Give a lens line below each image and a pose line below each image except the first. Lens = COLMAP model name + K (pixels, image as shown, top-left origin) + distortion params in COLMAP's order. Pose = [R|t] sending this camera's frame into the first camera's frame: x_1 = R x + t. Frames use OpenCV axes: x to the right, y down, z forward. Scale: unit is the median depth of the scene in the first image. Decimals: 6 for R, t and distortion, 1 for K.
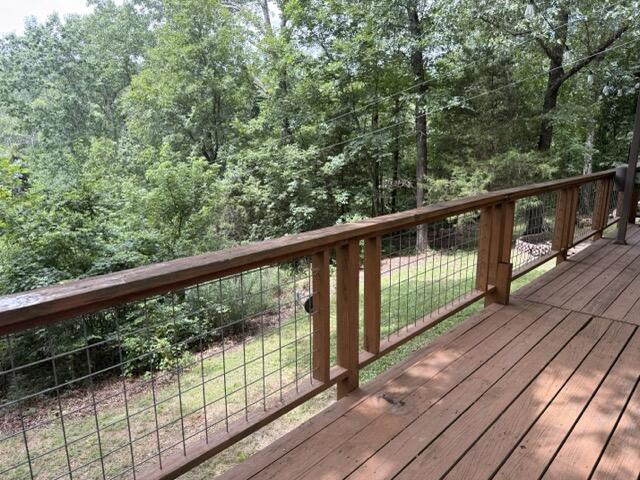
lens RADIAL K [[461.5, 0, 320.6], [0, 461.5, 243.4], [0, 0, 1]] dist [0.006157, -0.004502]
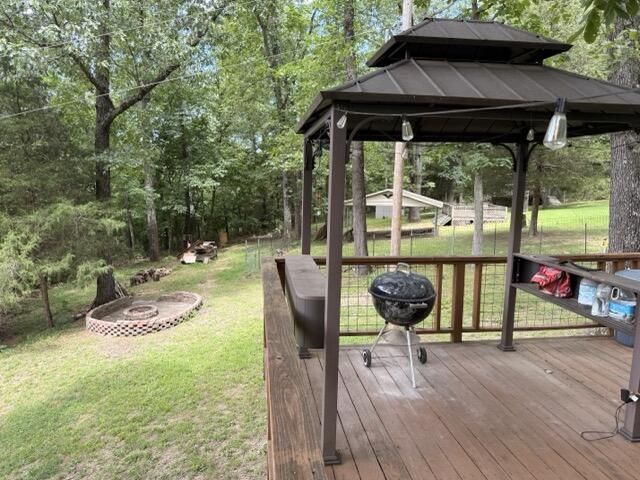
lens RADIAL K [[461.5, 0, 320.6], [0, 461.5, 243.4], [0, 0, 1]] dist [0.006157, -0.004502]
pose [[0.631055, -0.093584, 0.770073, 0.097750], [0.152201, 0.988339, -0.004615, -0.066817], [-0.760661, 0.120118, 0.637939, 0.215794]]
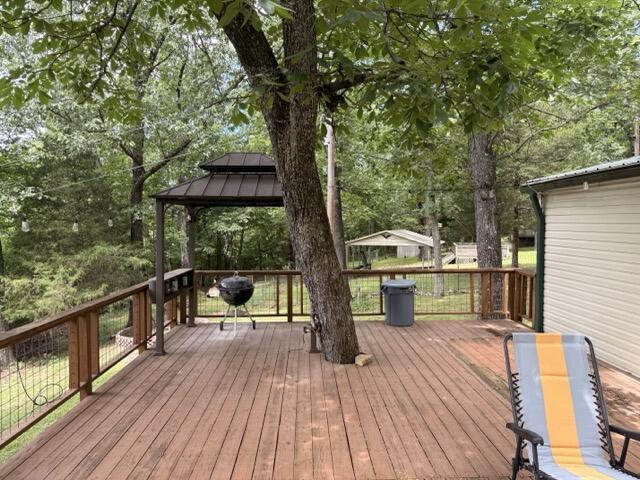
lens RADIAL K [[459.1, 0, 320.0], [0, 459.1, 240.0], [0, 0, 1]] dist [0.011447, 0.000400]
pose [[0.713157, -0.026260, 0.700513, 0.063304], [0.153299, 0.980953, -0.119294, -0.022794], [-0.684037, 0.192463, 0.703598, 0.000883]]
